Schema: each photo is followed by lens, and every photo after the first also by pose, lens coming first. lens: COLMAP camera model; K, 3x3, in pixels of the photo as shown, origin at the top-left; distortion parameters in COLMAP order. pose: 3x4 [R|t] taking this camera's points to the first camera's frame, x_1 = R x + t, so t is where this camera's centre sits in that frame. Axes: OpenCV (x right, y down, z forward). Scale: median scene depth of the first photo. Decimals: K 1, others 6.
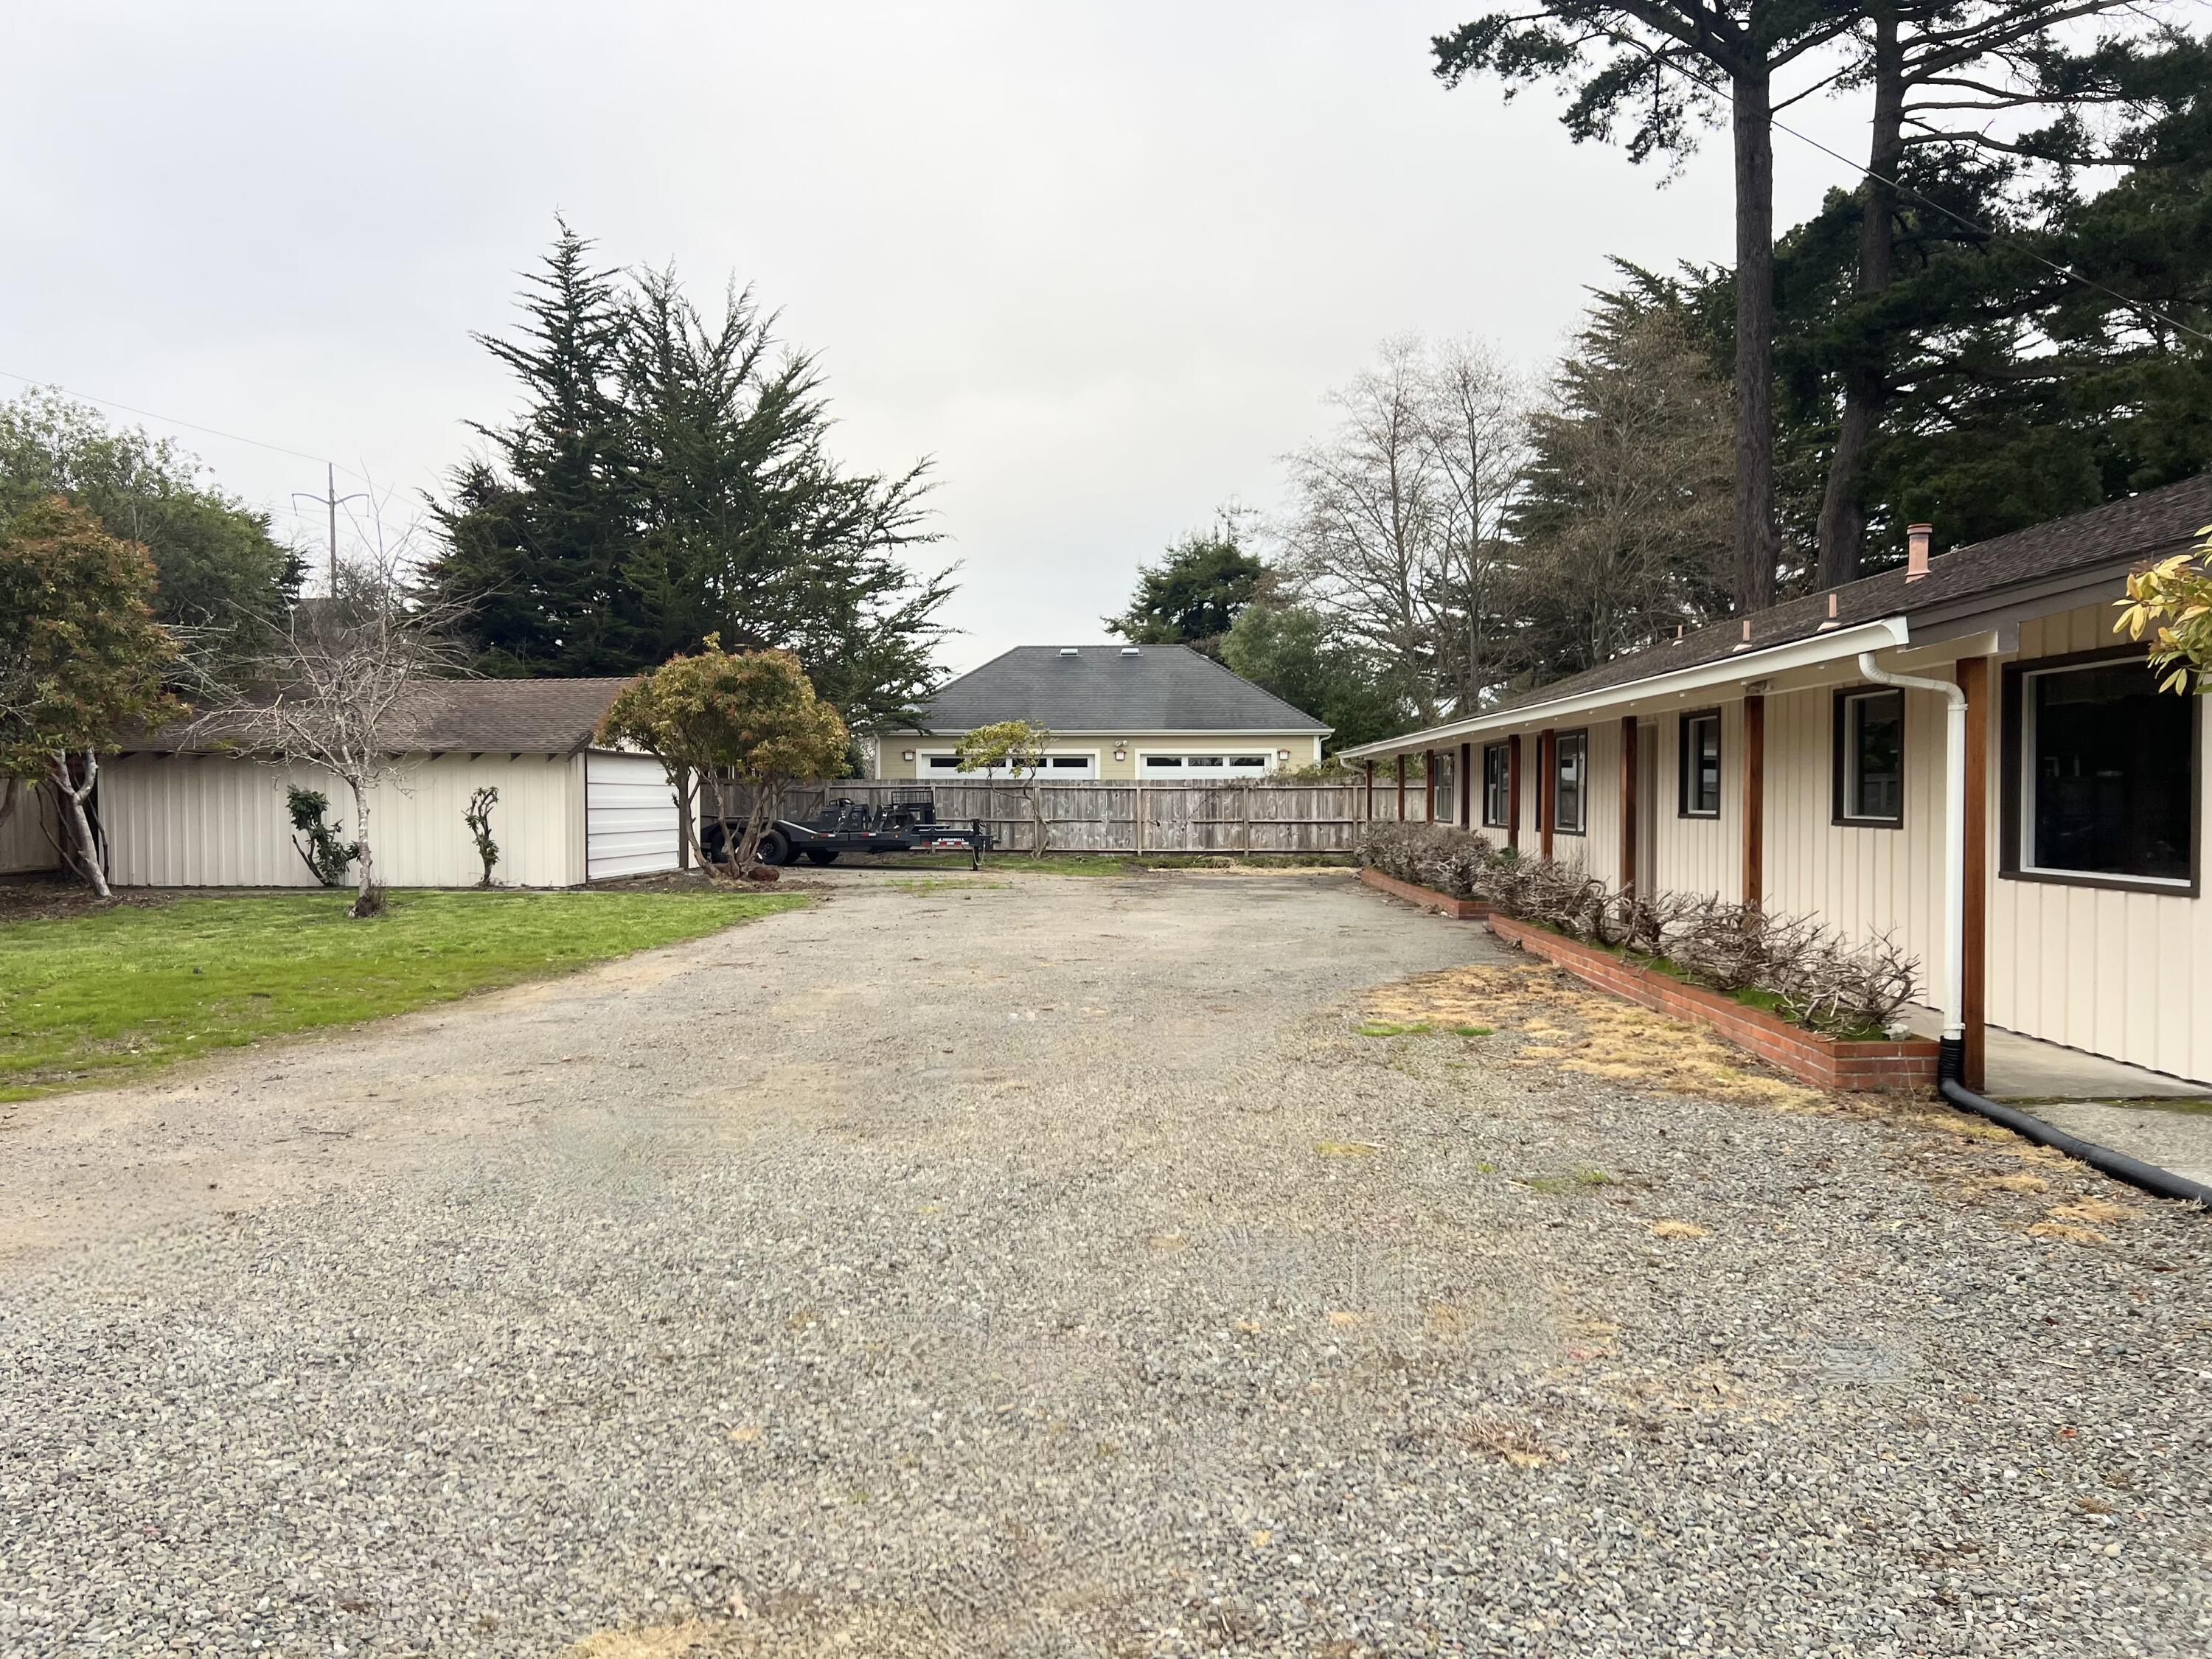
lens RADIAL K [[1631.2, 0, 1106.0], [0, 1631.2, 829.5], [0, 0, 1]] dist [0.055591, -0.073018]
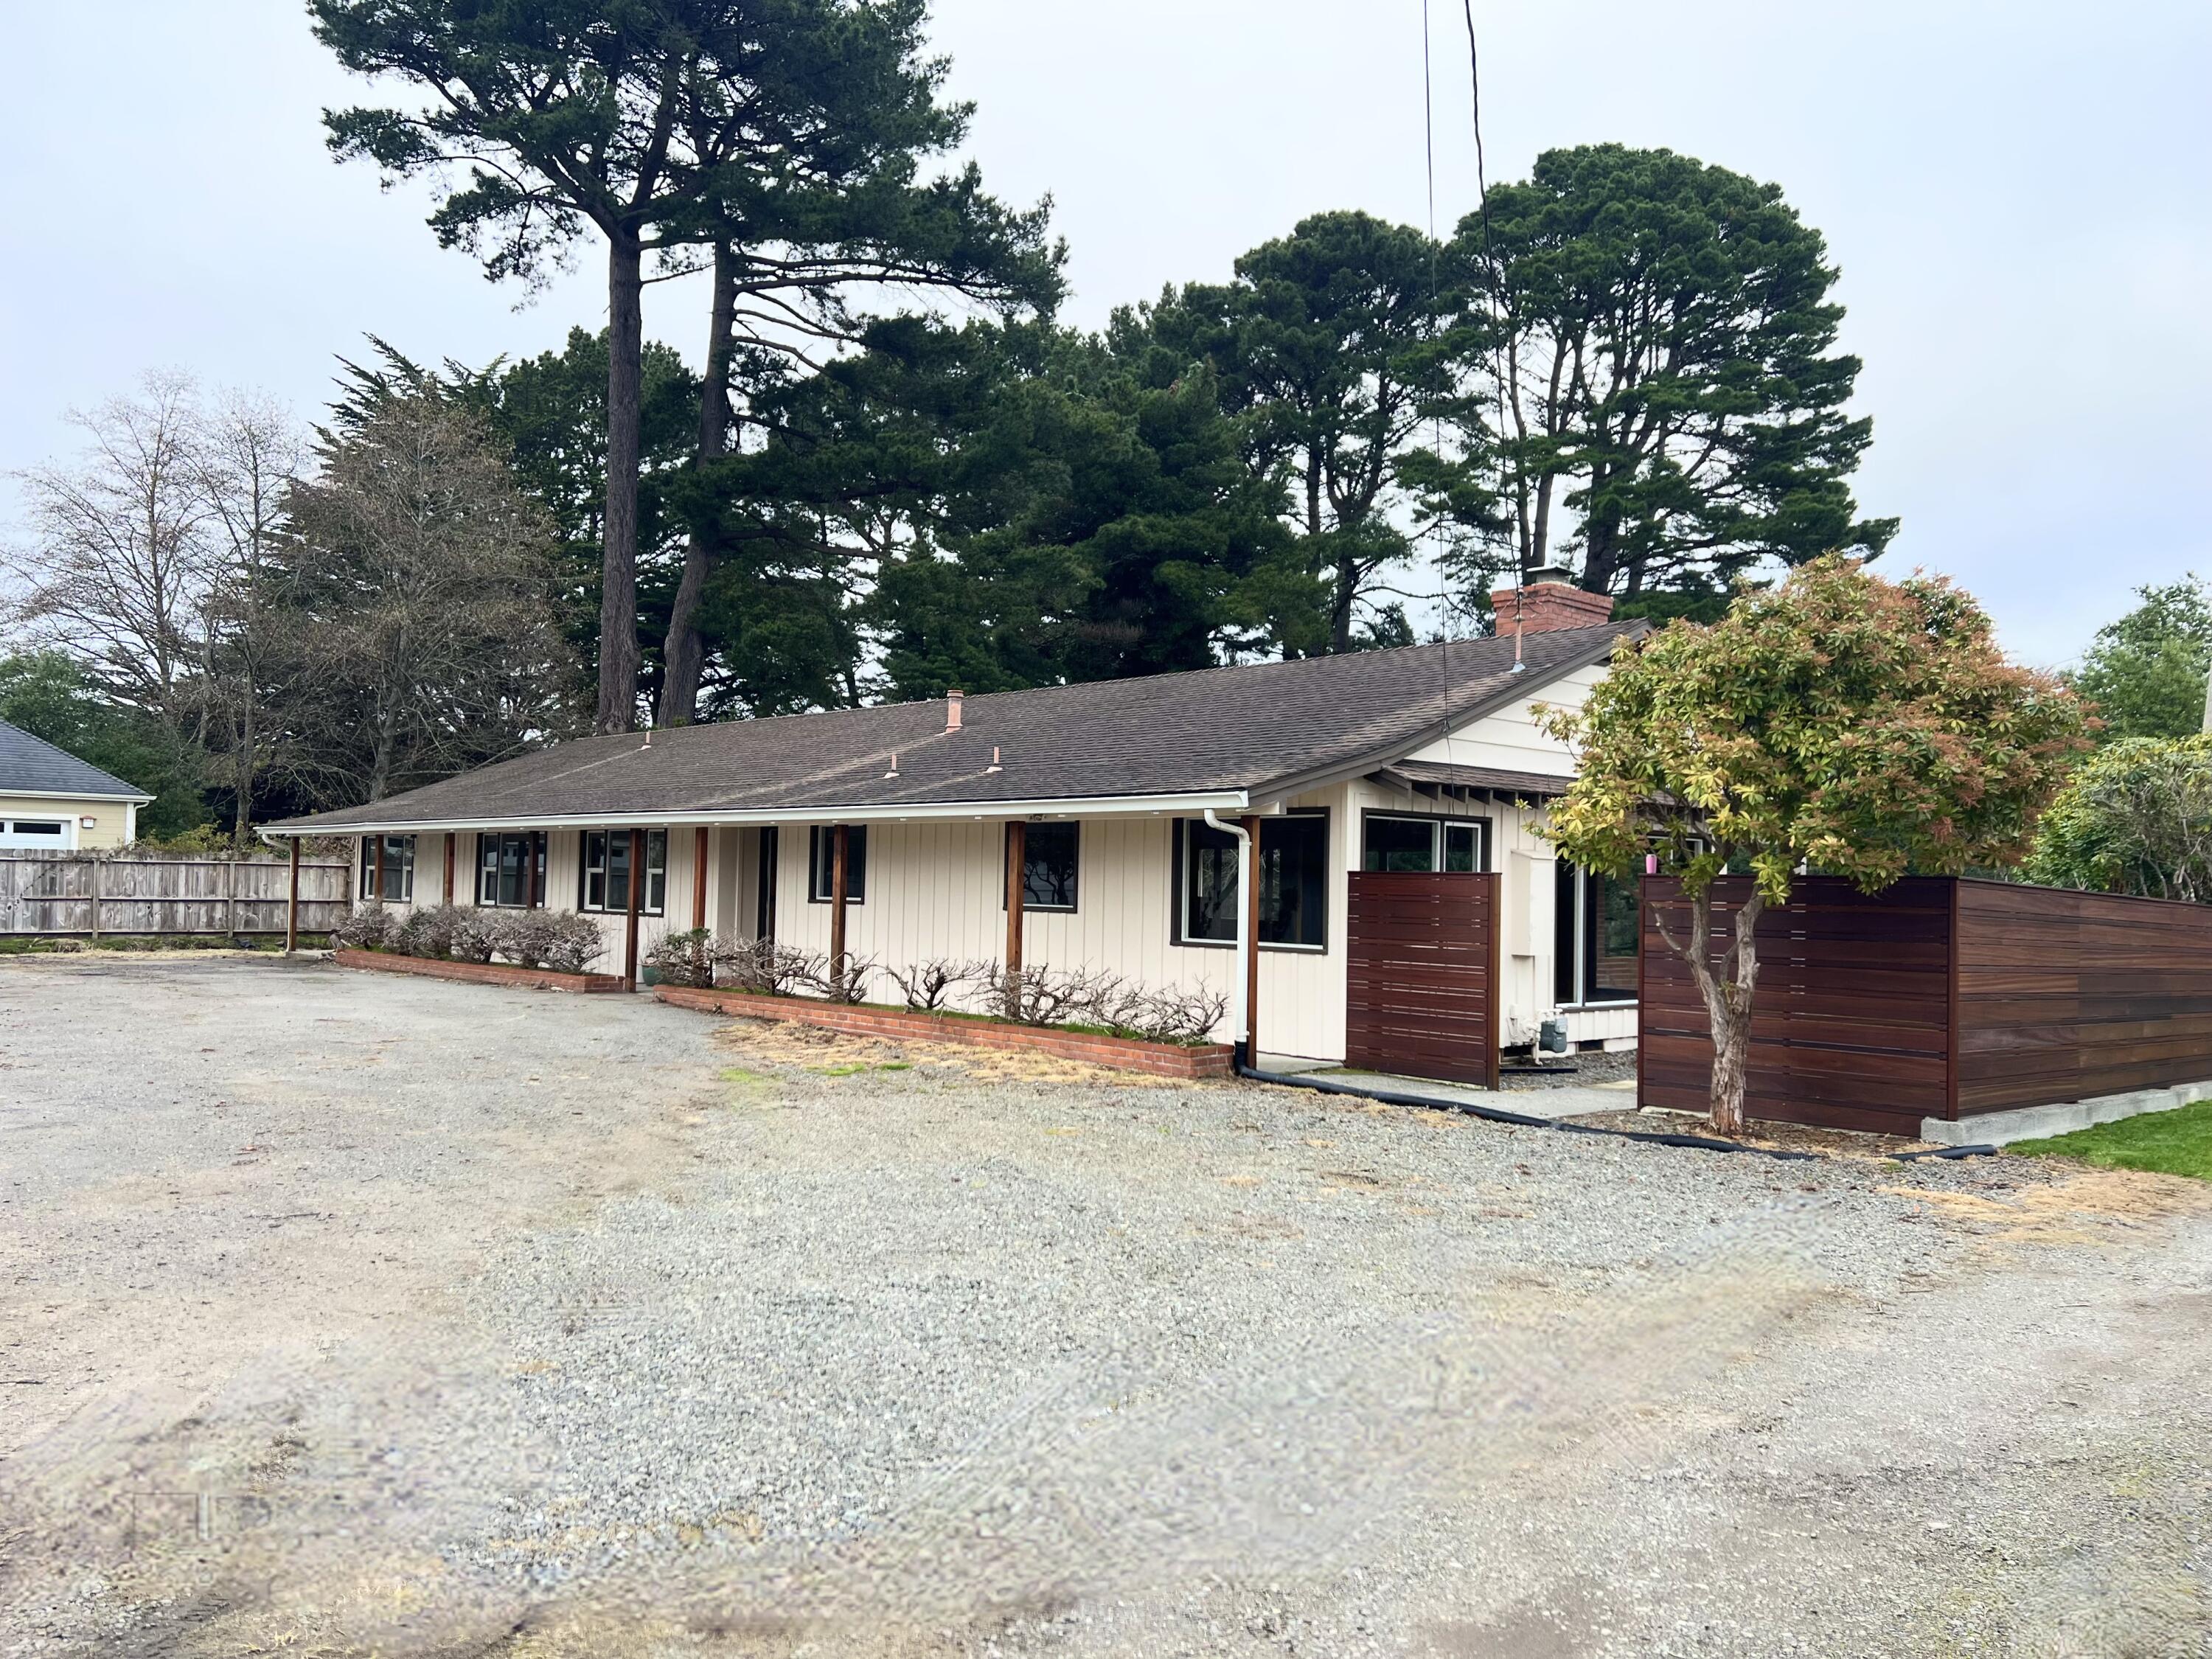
lens RADIAL K [[1631.2, 0, 1106.0], [0, 1631.2, 829.5], [0, 0, 1]] dist [0.055591, -0.073018]
pose [[0.693785, 0.041688, 0.718974, -0.169346], [-0.006761, 0.998656, -0.051380, -0.000163], [-0.720150, 0.030786, 0.693135, -0.011114]]
